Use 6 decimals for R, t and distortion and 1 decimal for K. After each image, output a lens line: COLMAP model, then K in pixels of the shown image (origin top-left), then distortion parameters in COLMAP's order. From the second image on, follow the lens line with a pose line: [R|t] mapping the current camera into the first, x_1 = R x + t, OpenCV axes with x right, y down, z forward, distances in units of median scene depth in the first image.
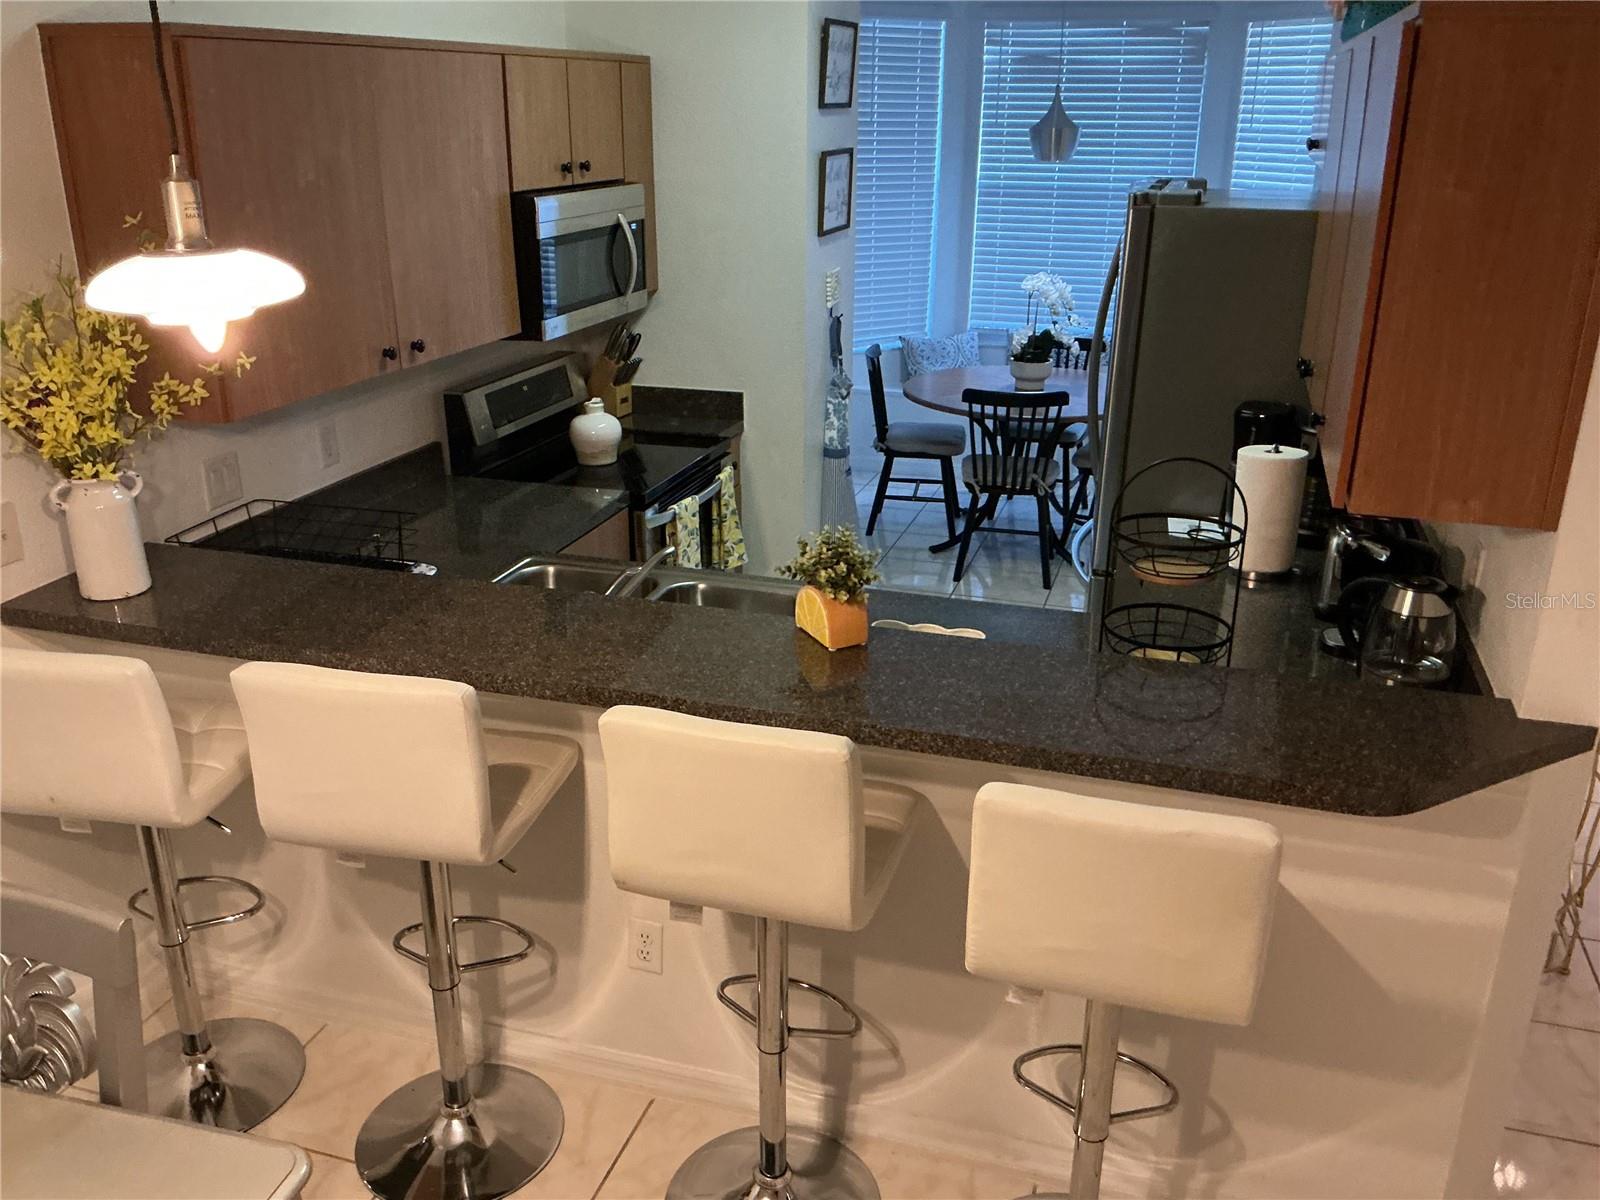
lens RADIAL K [[1329.7, 0, 801.6], [0, 1329.7, 601.3], [0, 0, 1]] dist [0.129210, -0.267528]
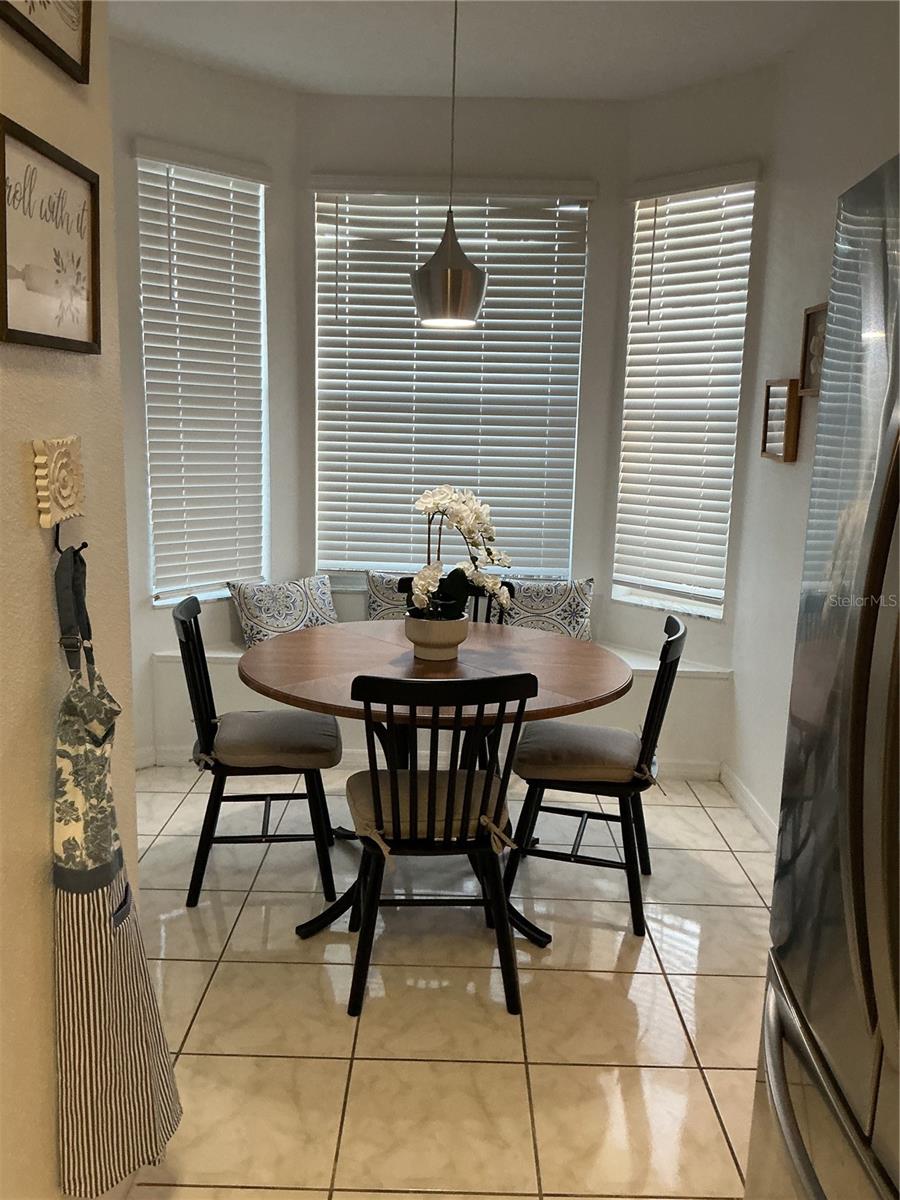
lens RADIAL K [[997.3, 0, 450.0], [0, 997.3, 600.0], [0, 0, 1]] dist [0.129210, -0.267528]
pose [[0.957022, -0.037235, 0.287617, 0.058026], [0.086106, 0.983486, -0.159187, -0.168029], [-0.276940, 0.177111, 0.944424, 0.823810]]
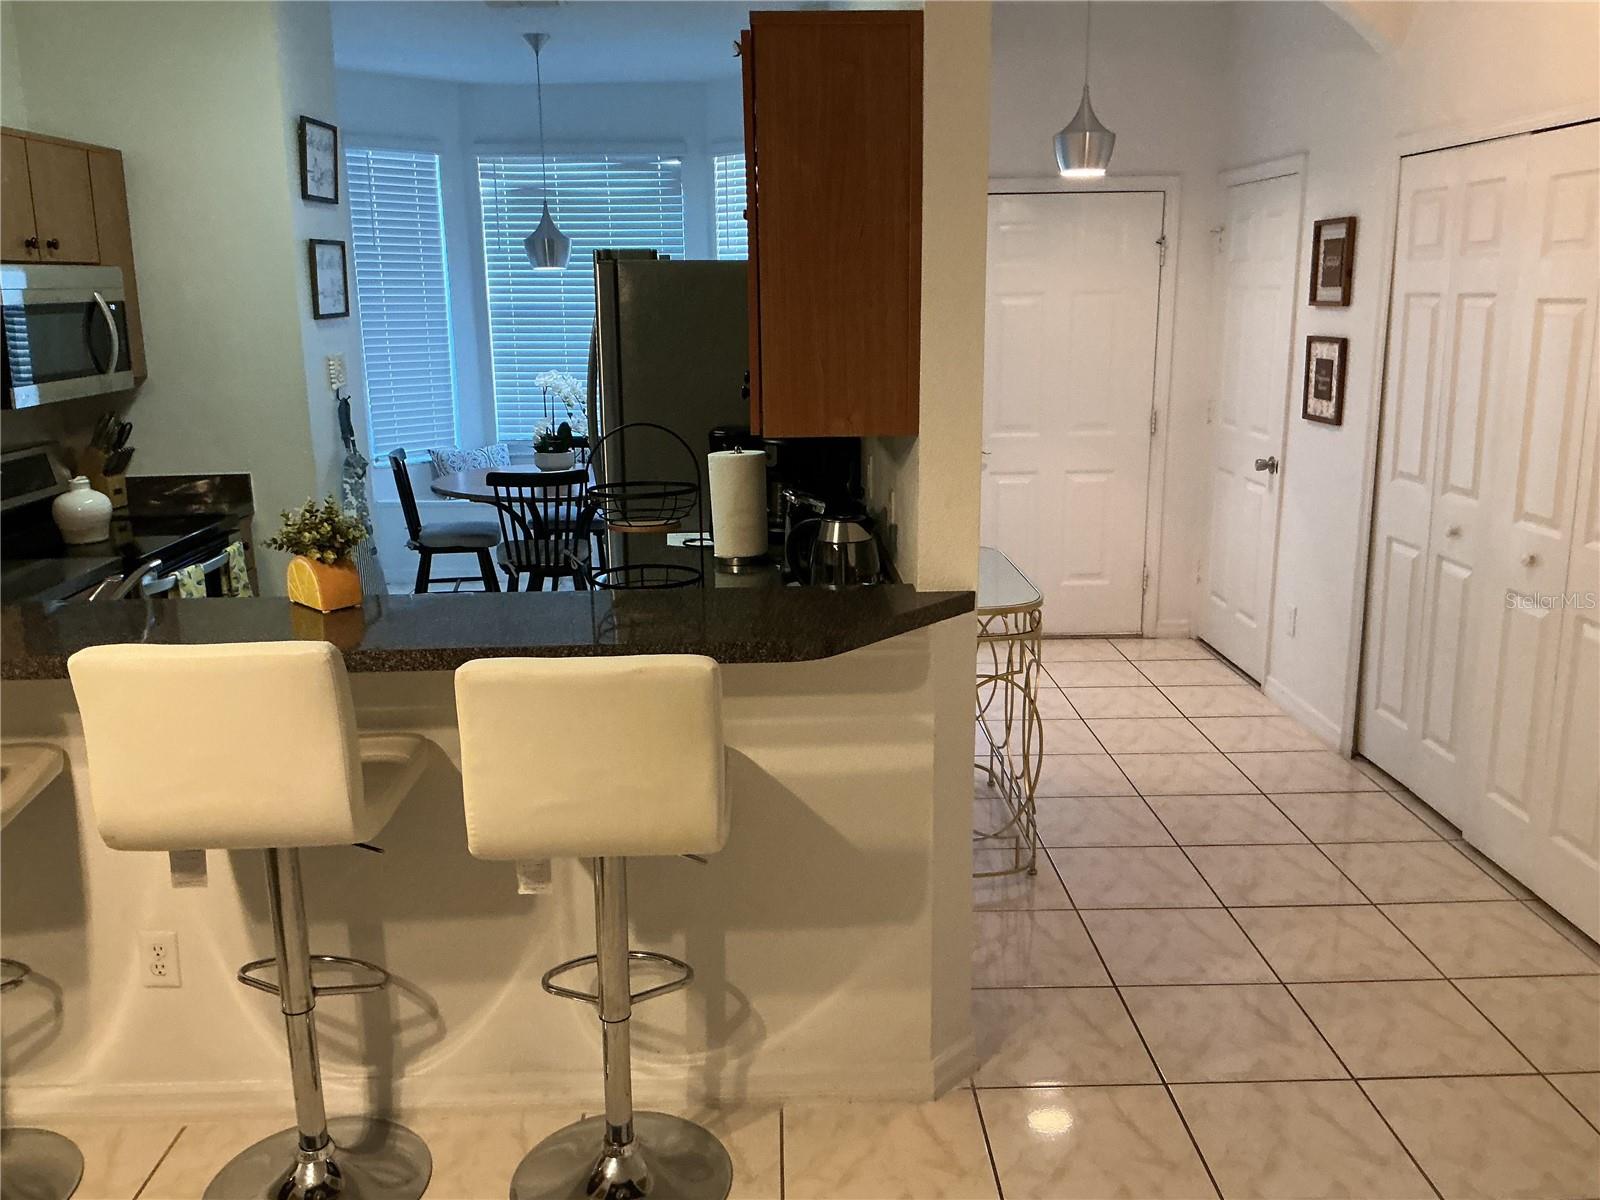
lens RADIAL K [[1329.7, 0, 801.6], [0, 1329.7, 601.3], [0, 0, 1]] dist [0.129210, -0.267528]
pose [[0.946589, -0.092493, 0.308892, 0.030441], [0.130619, 0.985848, -0.105081, 0.112322], [-0.294801, 0.139816, 0.945275, -0.061671]]
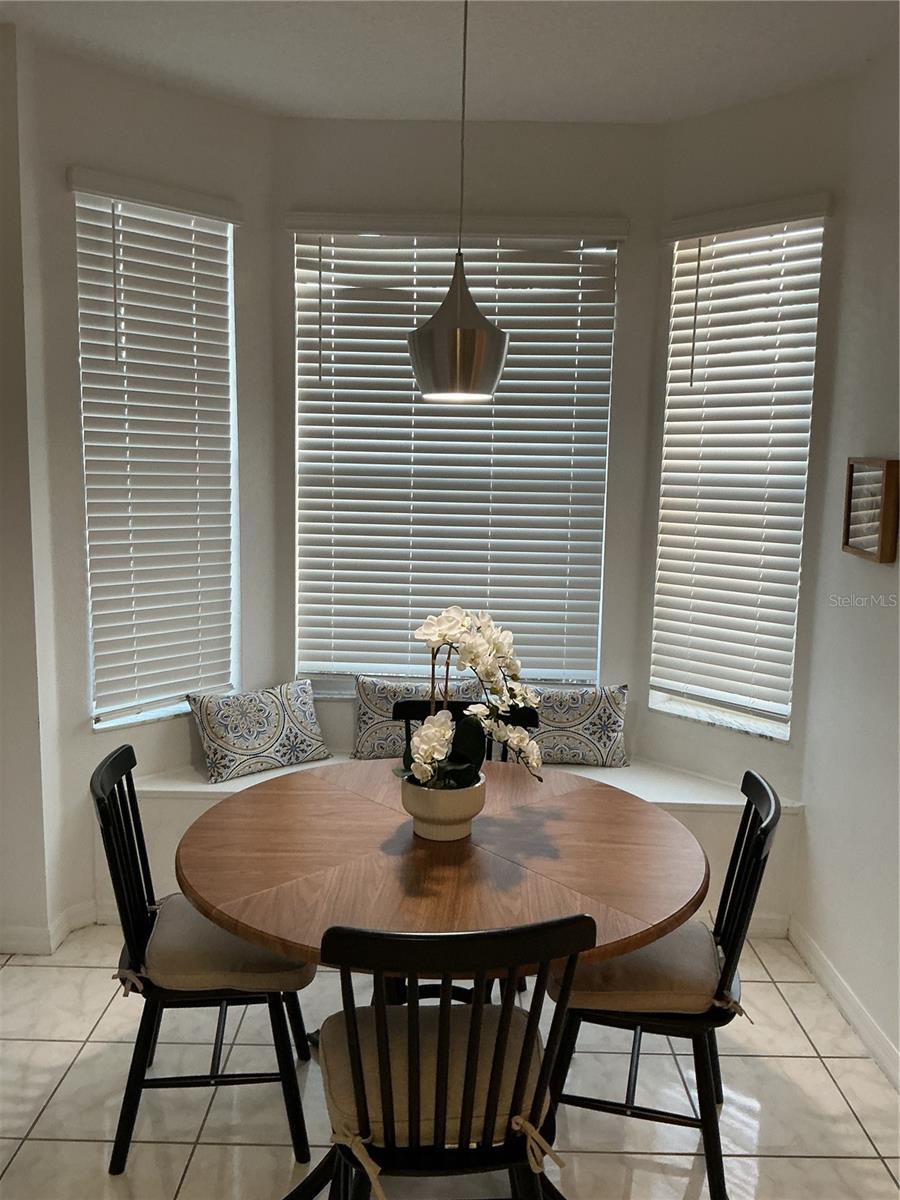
lens RADIAL K [[998.7, 0, 447.9], [0, 998.7, 595.5], [0, 0, 1]] dist [0.132588, -0.270456]
pose [[0.956661, -0.028796, 0.289777, 0.104436], [0.090524, 0.975205, -0.201944, -0.262428], [-0.276777, 0.219423, 0.935547, 0.981925]]
